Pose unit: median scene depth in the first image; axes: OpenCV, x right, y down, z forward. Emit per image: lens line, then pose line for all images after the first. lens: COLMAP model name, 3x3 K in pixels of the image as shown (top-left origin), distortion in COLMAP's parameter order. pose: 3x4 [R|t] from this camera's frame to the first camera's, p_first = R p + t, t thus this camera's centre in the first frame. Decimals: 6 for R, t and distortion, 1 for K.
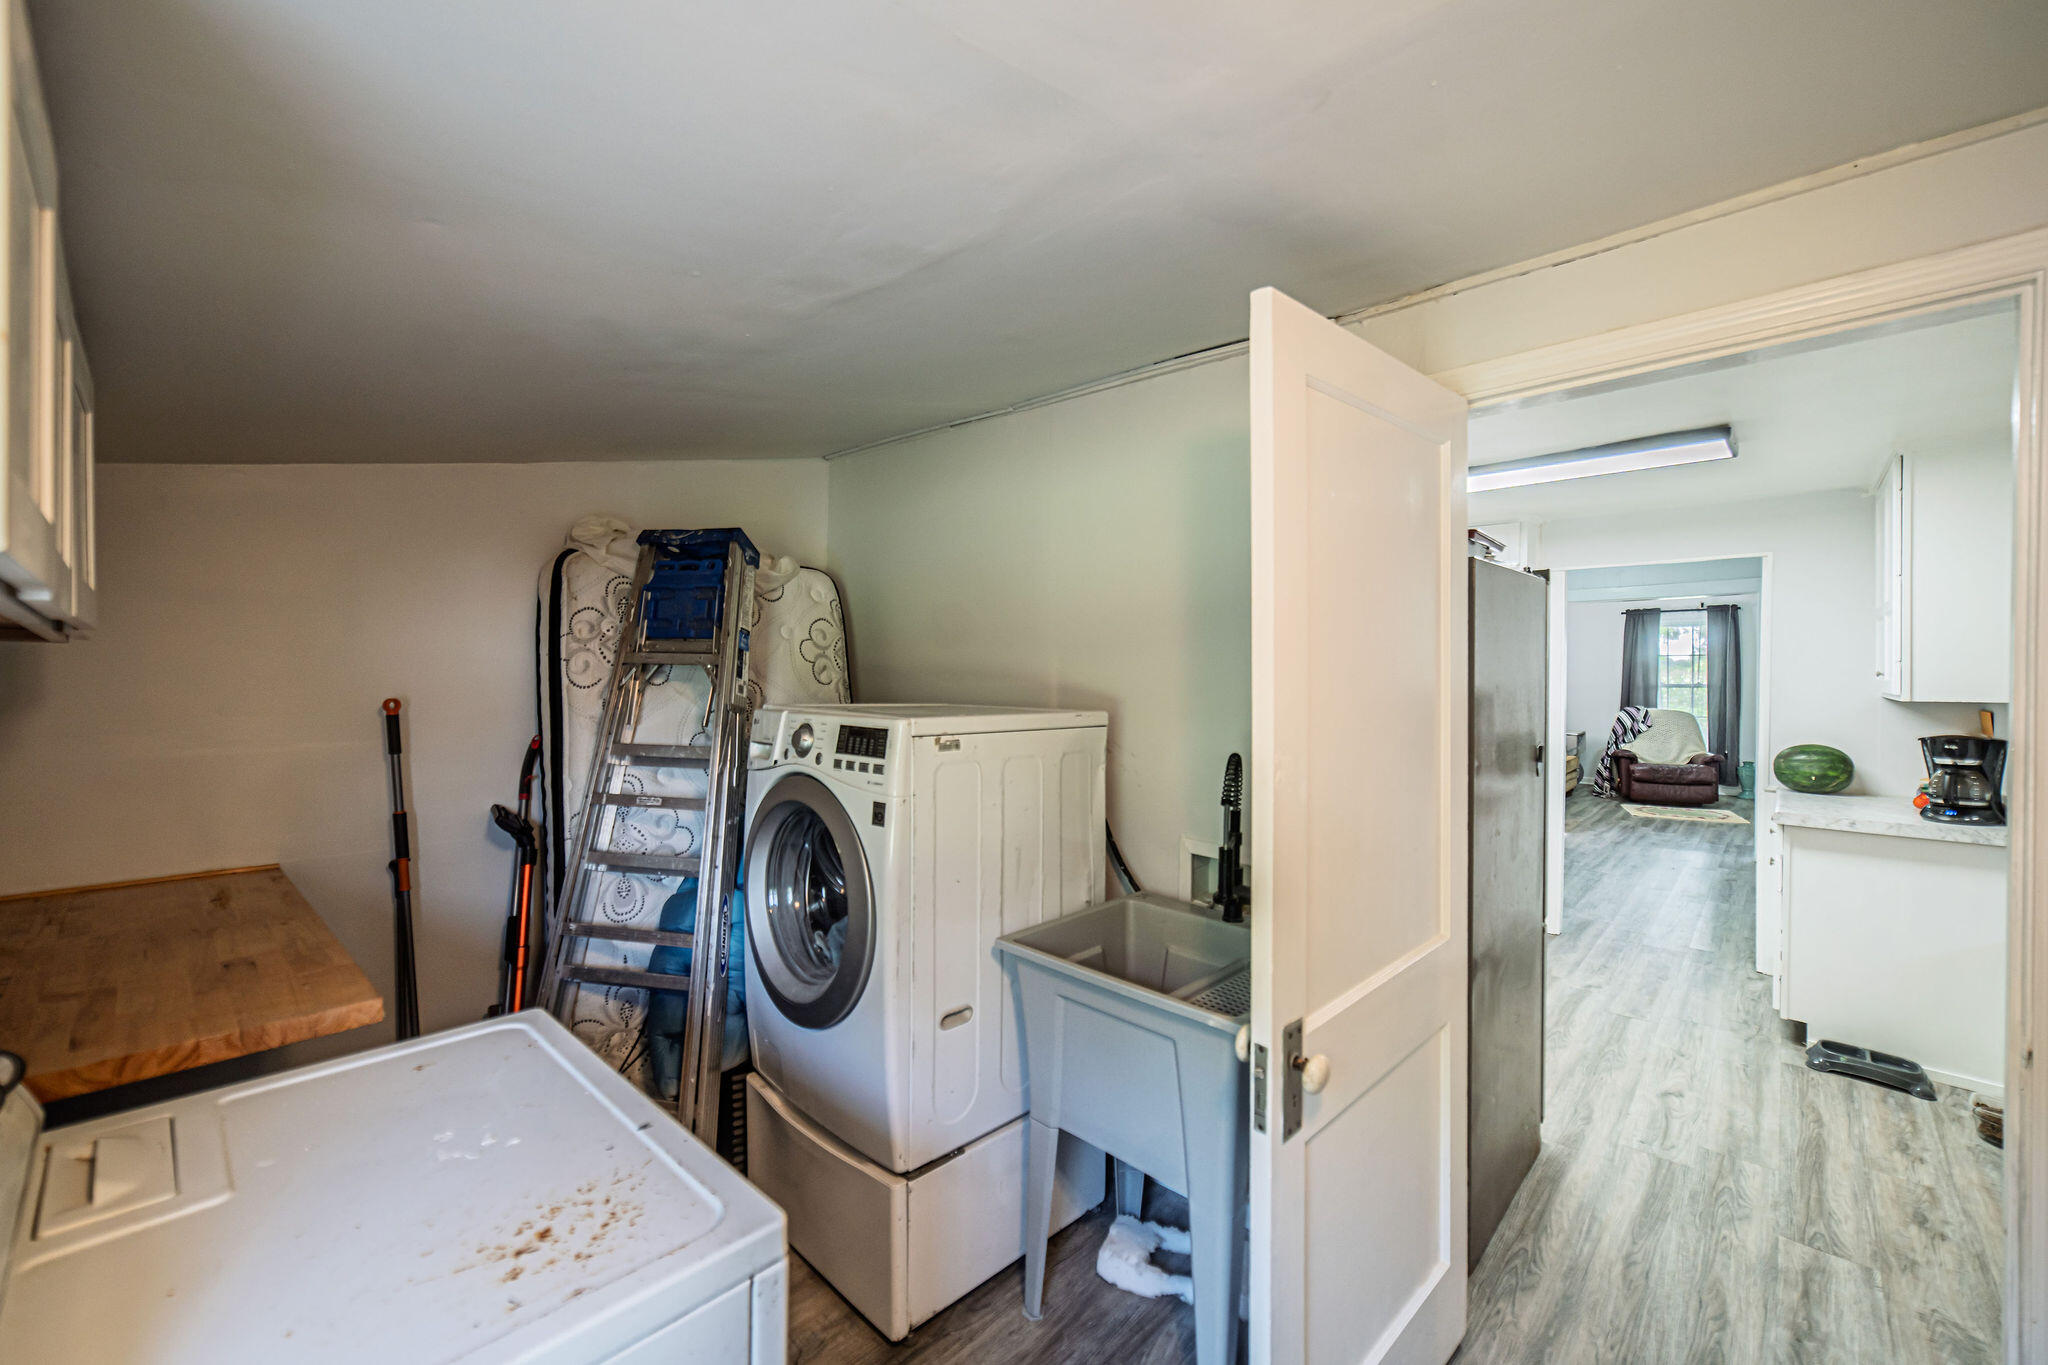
lens RADIAL K [[821.1, 0, 1024.0], [0, 821.1, 682.5], [0, 0, 1]] dist [-0.000514, 0.000033]
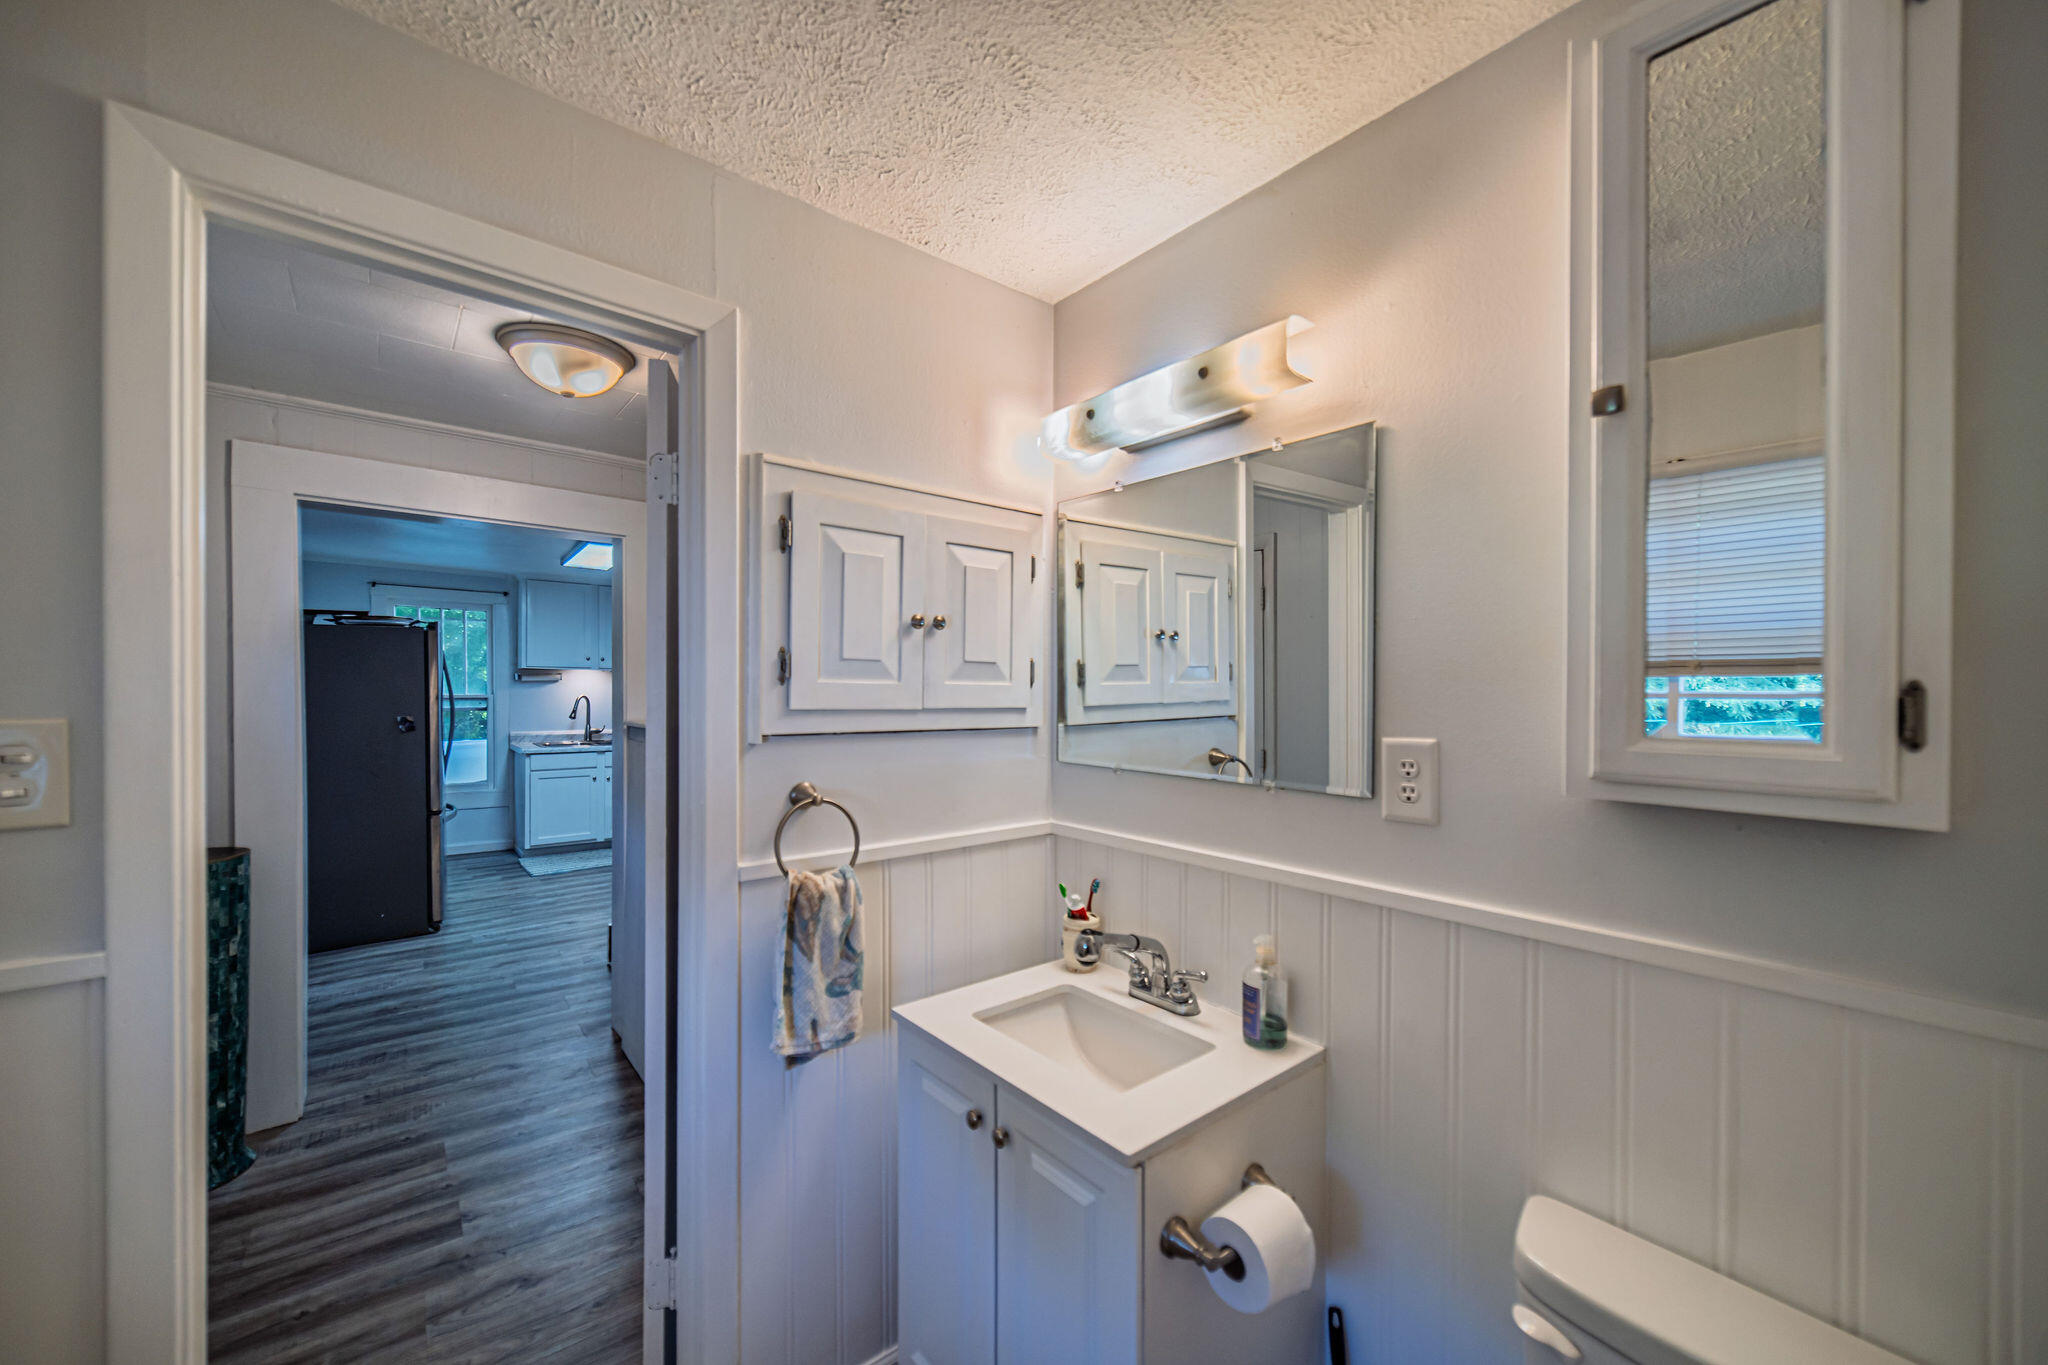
lens RADIAL K [[789.7, 0, 1015.0], [0, 789.7, 689.3], [0, 0, 1]] dist [-0.000272, 0.000138]
pose [[0.985912, -0.000283, -0.167263, 2.370000], [-0.001639, 0.999934, -0.011356, 0.031967], [0.167255, 0.011470, 0.985847, -0.582073]]
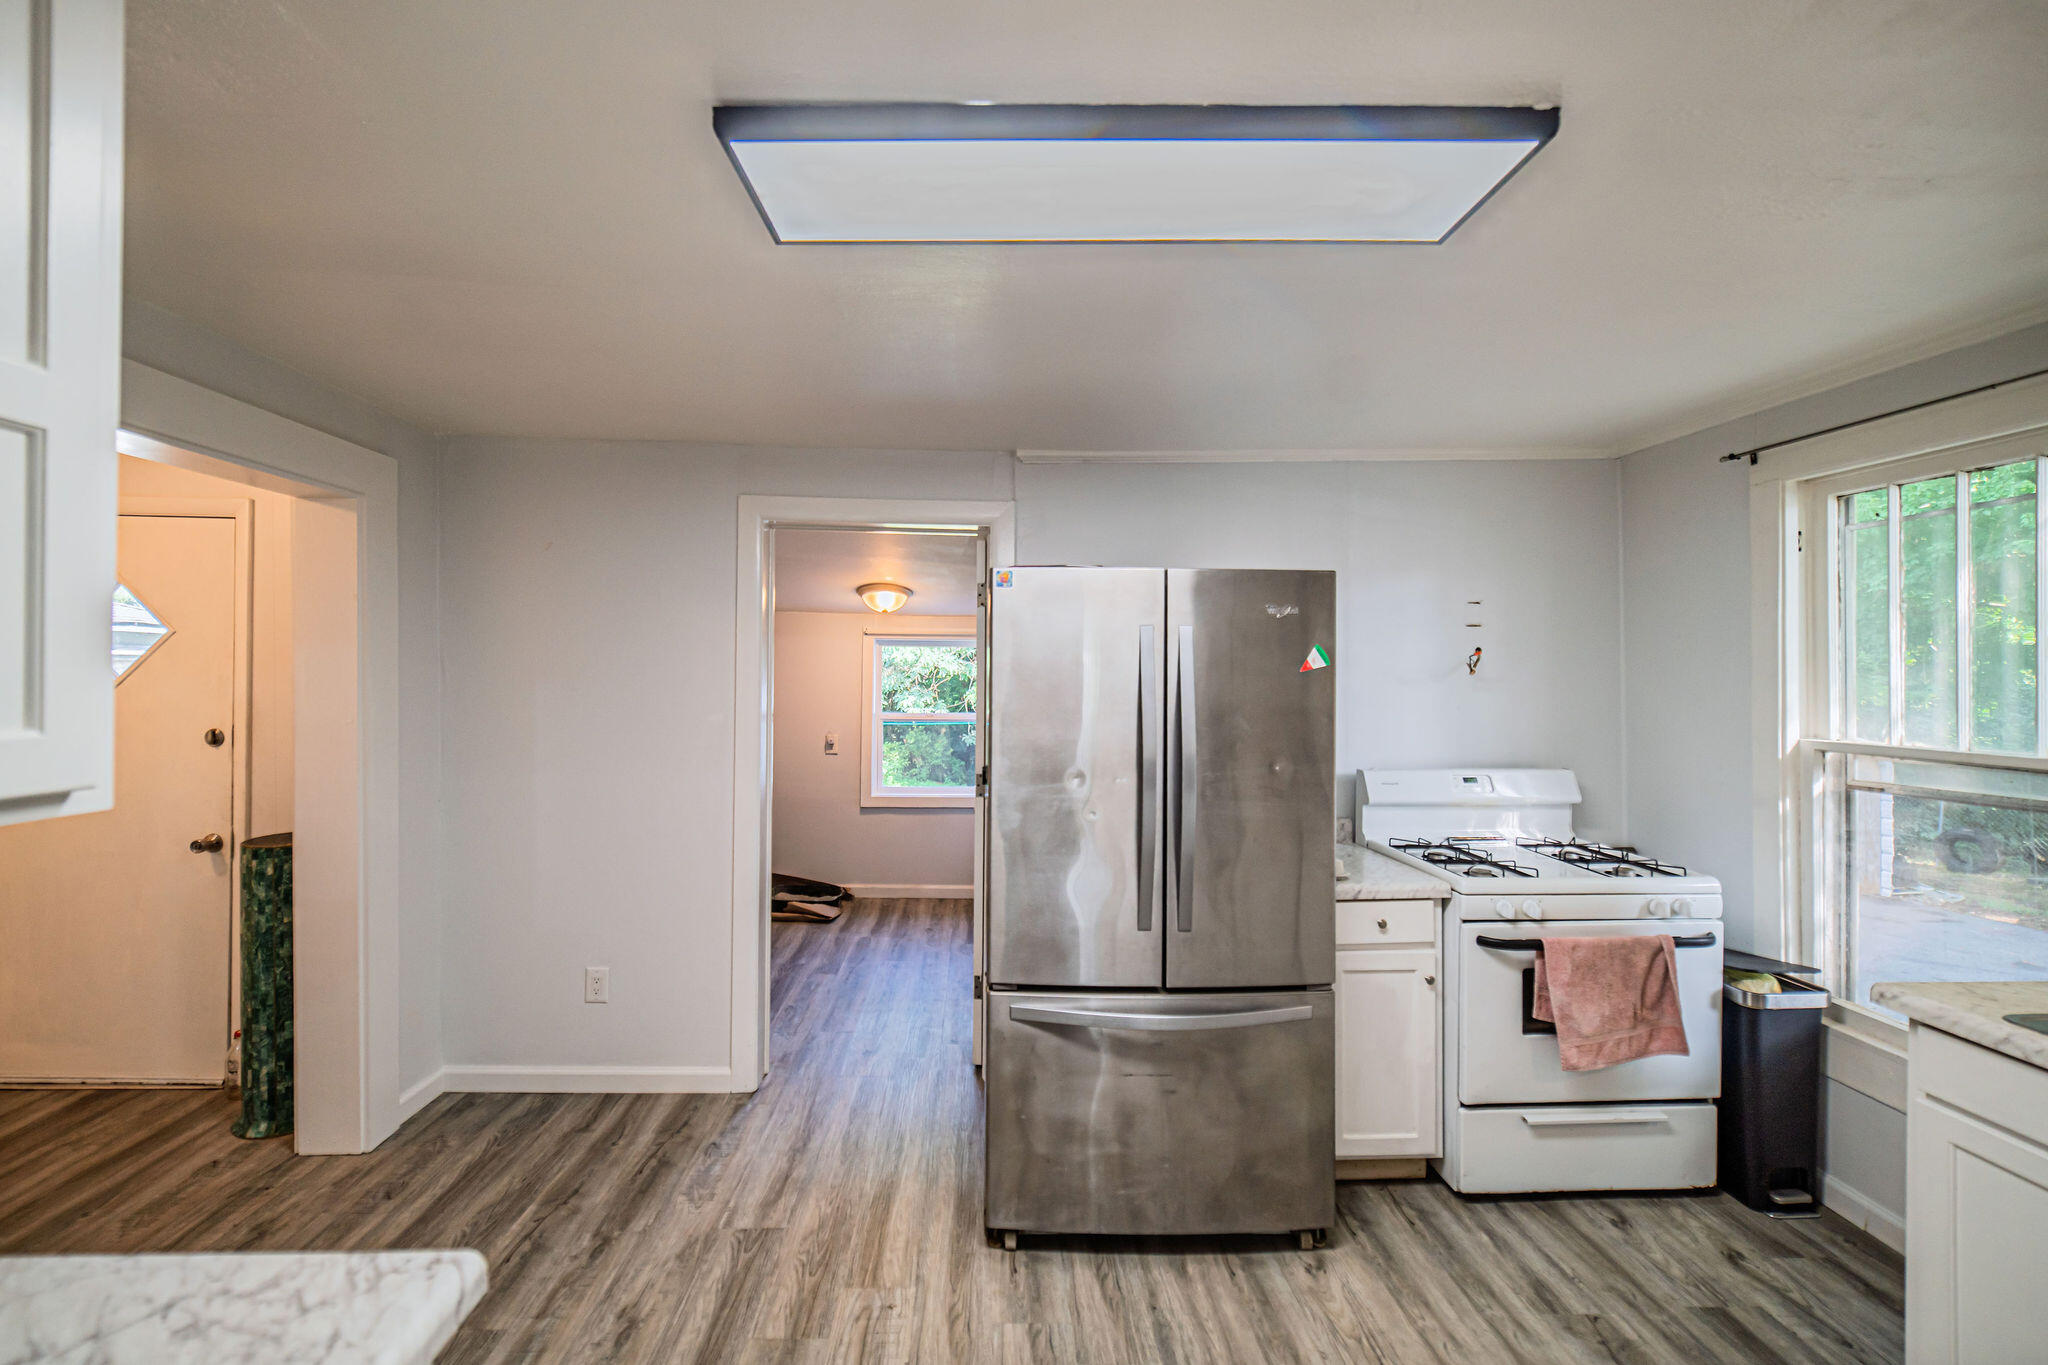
lens RADIAL K [[853.1, 0, 978.4], [0, 853.1, 681.6], [0, 0, 1]] dist [0.002549, 0.000391]
pose [[-0.731696, -0.013449, -0.681499, 1.329099], [-0.027438, 0.999576, 0.009733, -0.031112], [0.681079, 0.025821, -0.731755, 1.734217]]
